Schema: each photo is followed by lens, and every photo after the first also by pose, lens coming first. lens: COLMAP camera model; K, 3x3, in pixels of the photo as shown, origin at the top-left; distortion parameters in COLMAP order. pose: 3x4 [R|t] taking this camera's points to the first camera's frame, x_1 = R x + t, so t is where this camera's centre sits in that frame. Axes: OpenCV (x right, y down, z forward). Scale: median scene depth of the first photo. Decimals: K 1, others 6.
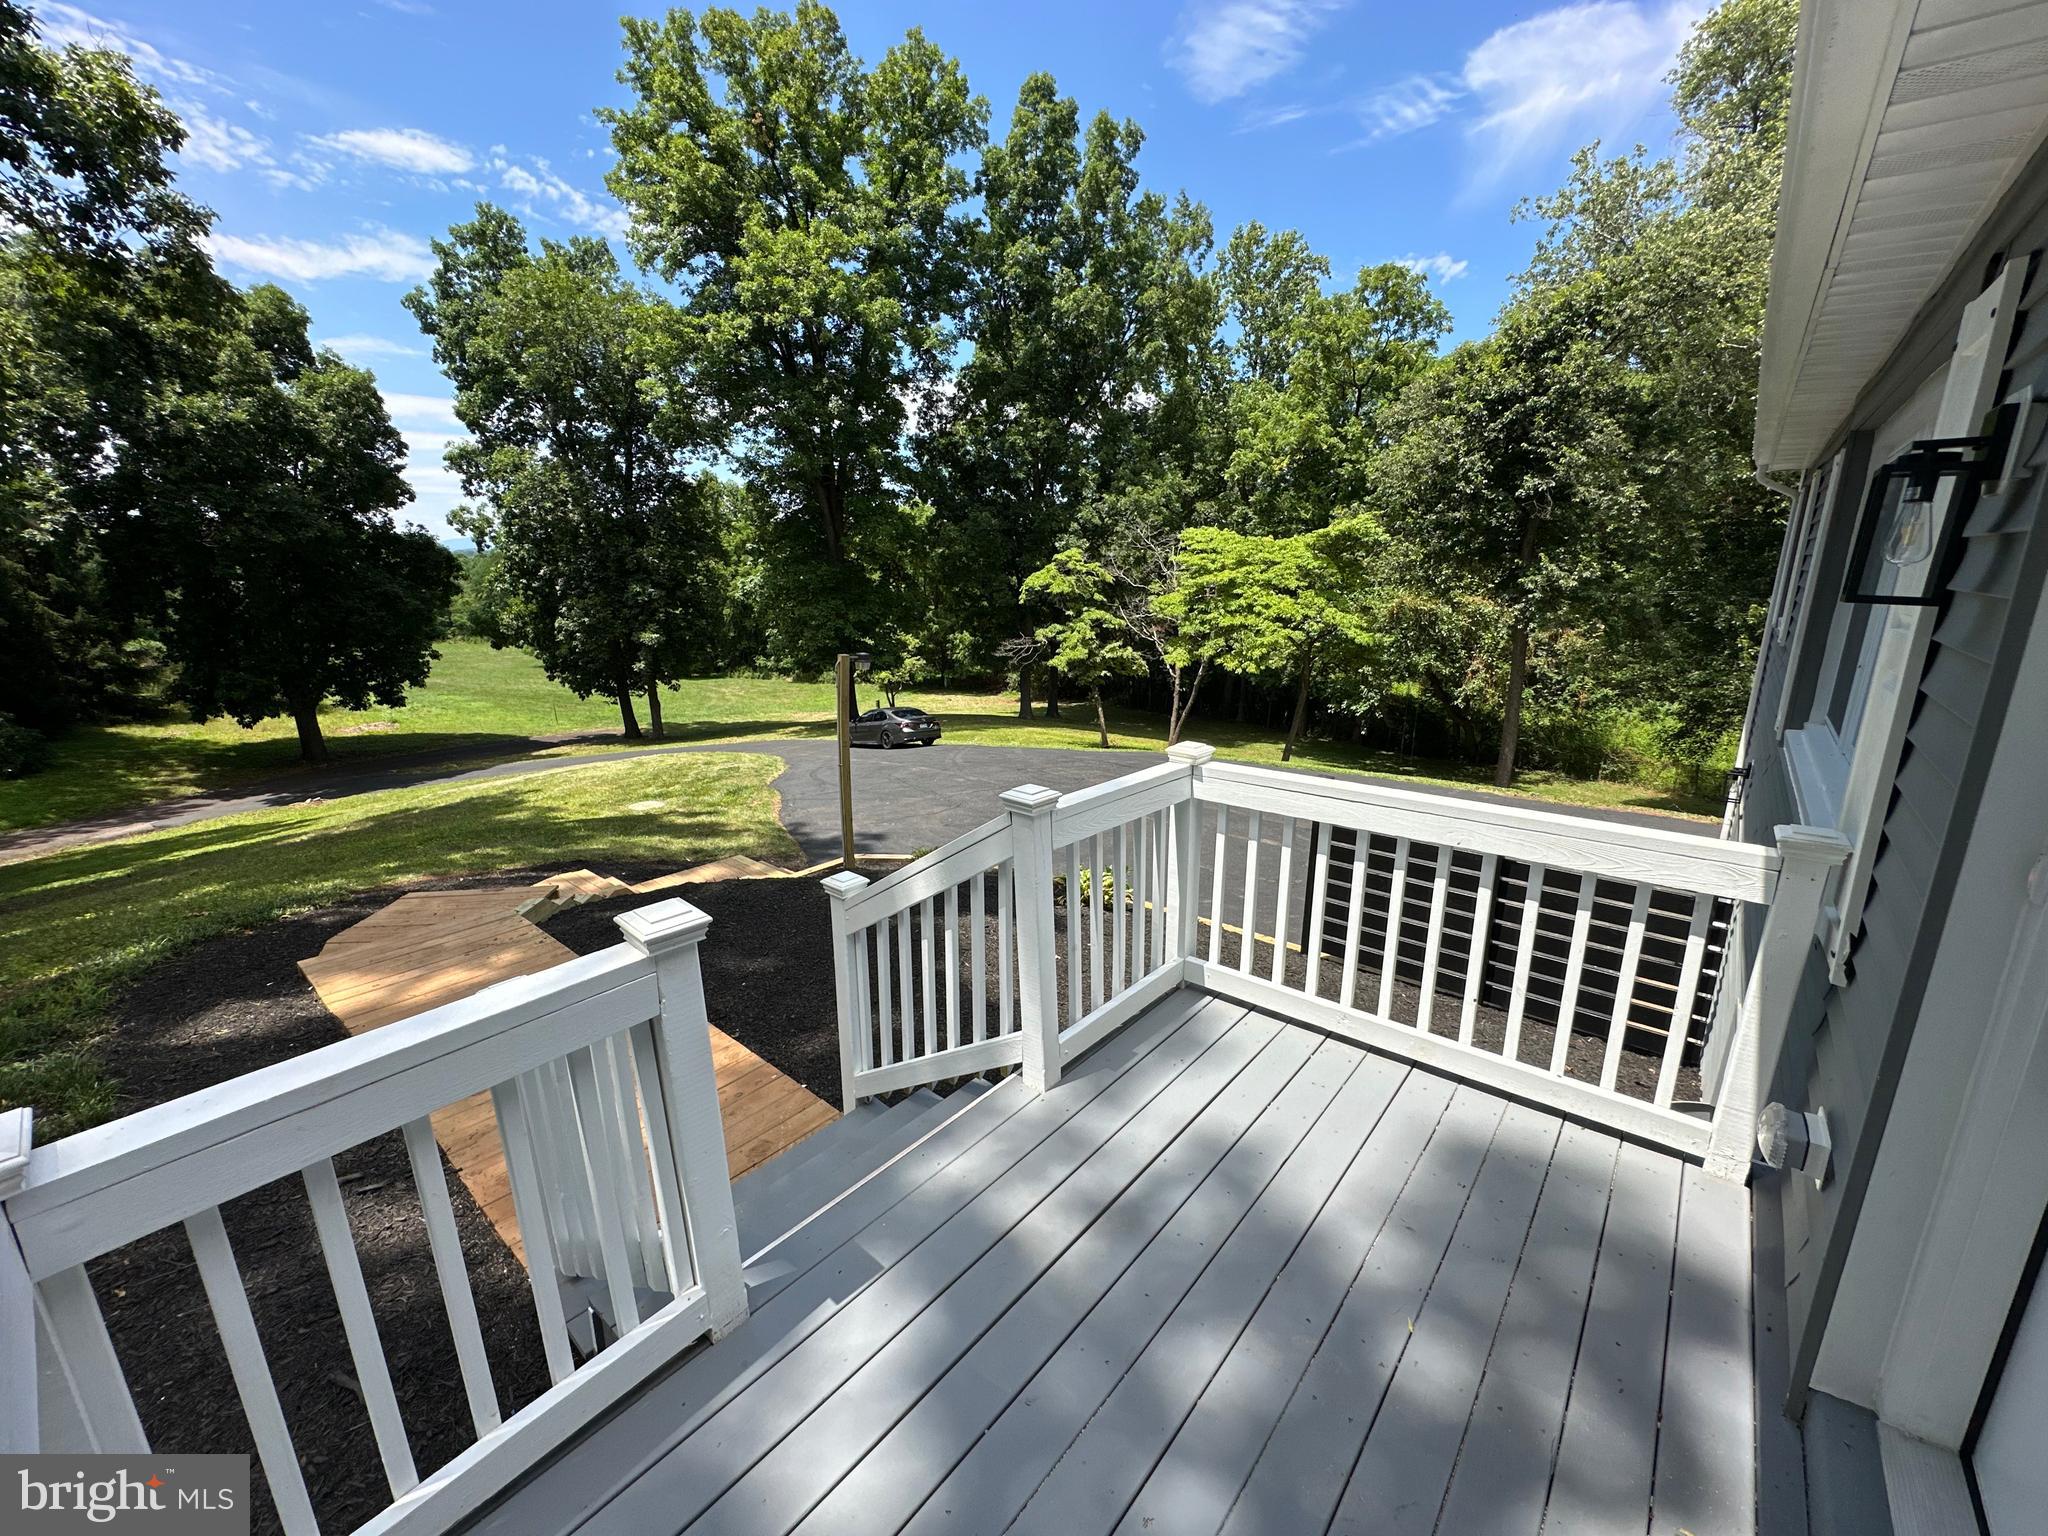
lens RADIAL K [[822.0, 0, 1024.0], [0, 822.0, 768.0], [0, 0, 1]] dist [-0.001361, 0.000448]
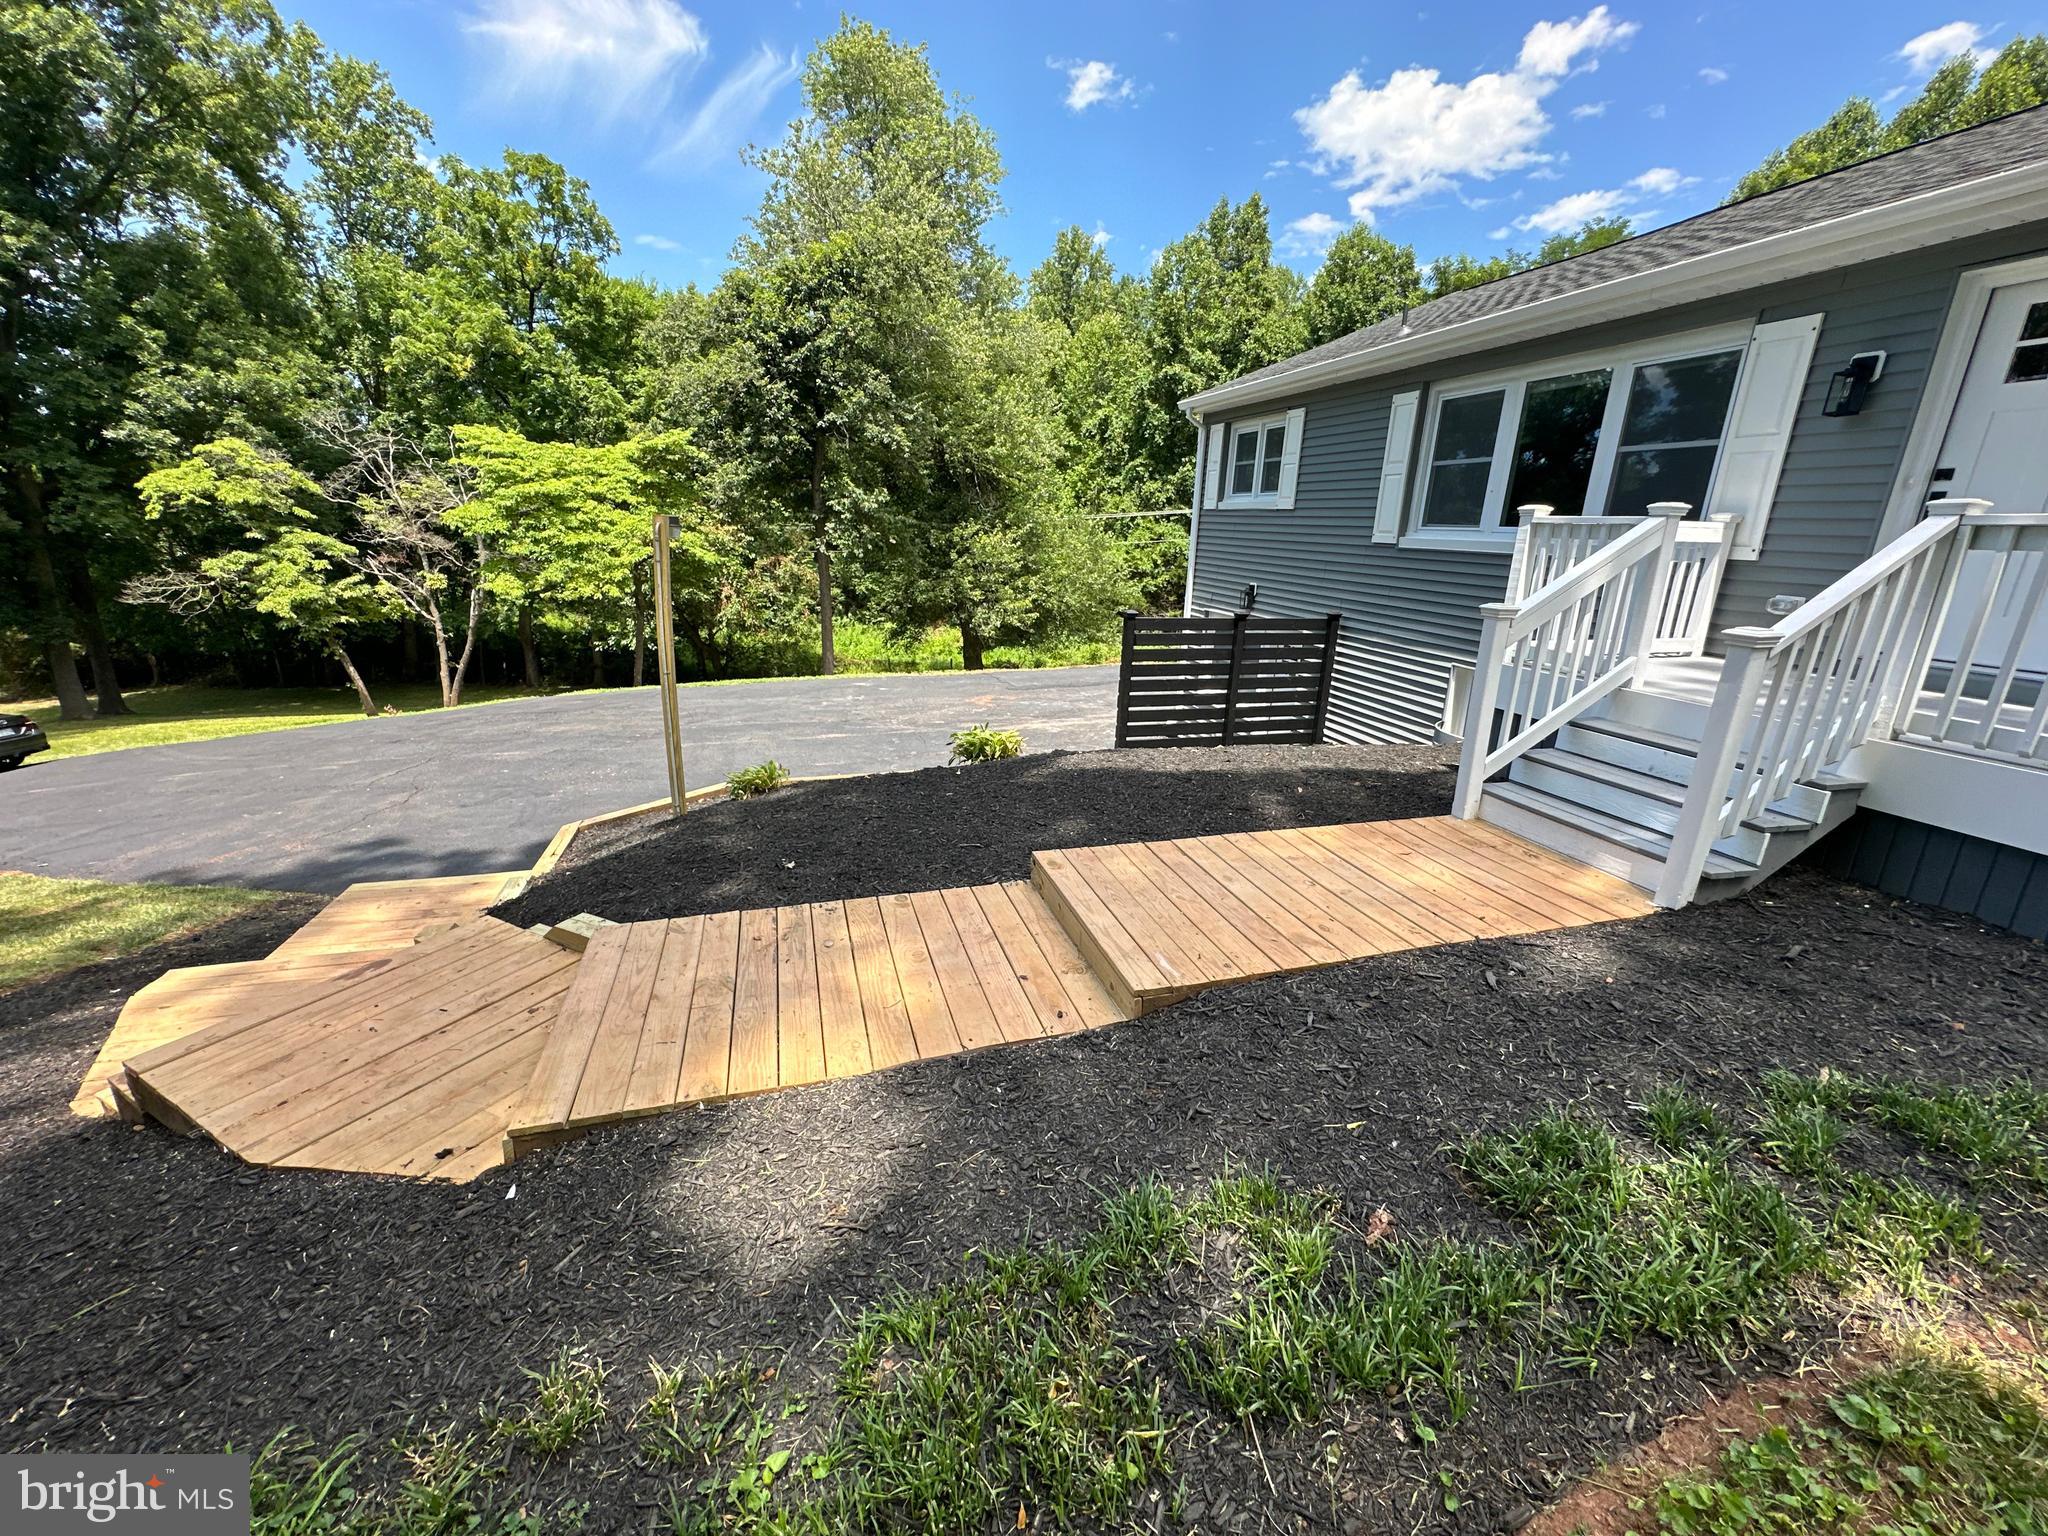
lens RADIAL K [[822.0, 0, 1024.0], [0, 822.0, 768.0], [0, 0, 1]] dist [-0.001361, 0.000448]
pose [[0.550413, -0.219300, 0.805576, -0.237754], [0.169133, 0.974168, 0.149634, 0.008107], [-0.817582, 0.053889, 0.573286, 0.120064]]
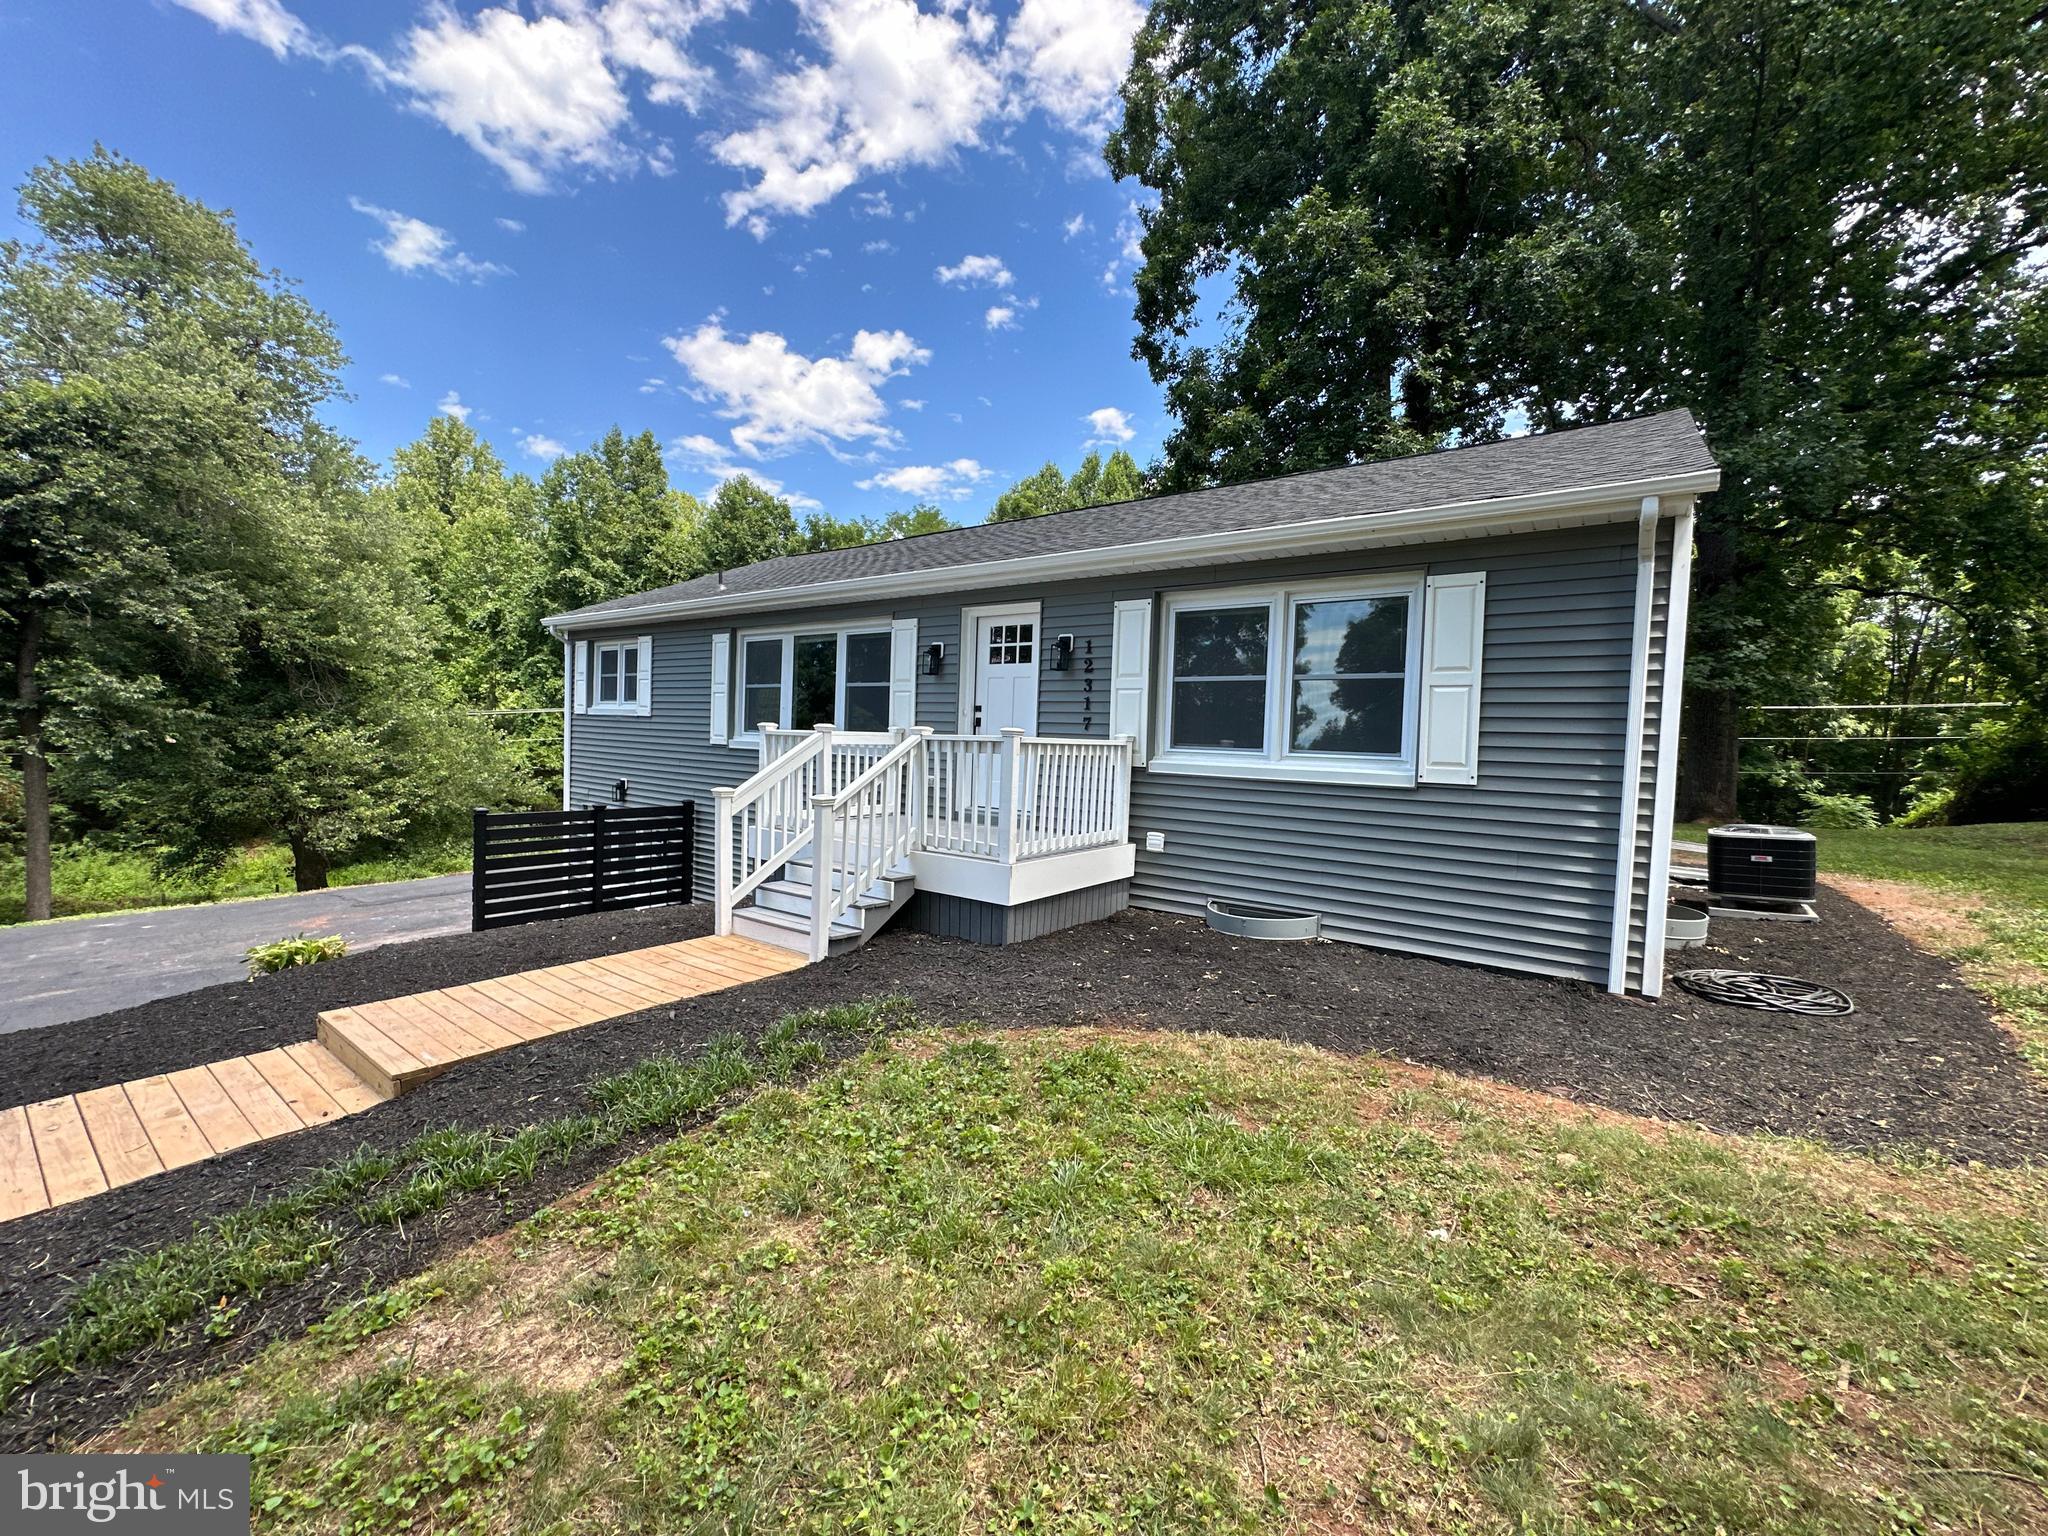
lens RADIAL K [[822.0, 0, 1024.0], [0, 822.0, 768.0], [0, 0, 1]] dist [-0.001361, 0.000448]
pose [[-0.065628, -0.037779, 0.997129, -0.302568], [0.207794, 0.976858, 0.050687, 0.017379], [-0.975968, 0.210524, -0.056259, 0.056815]]
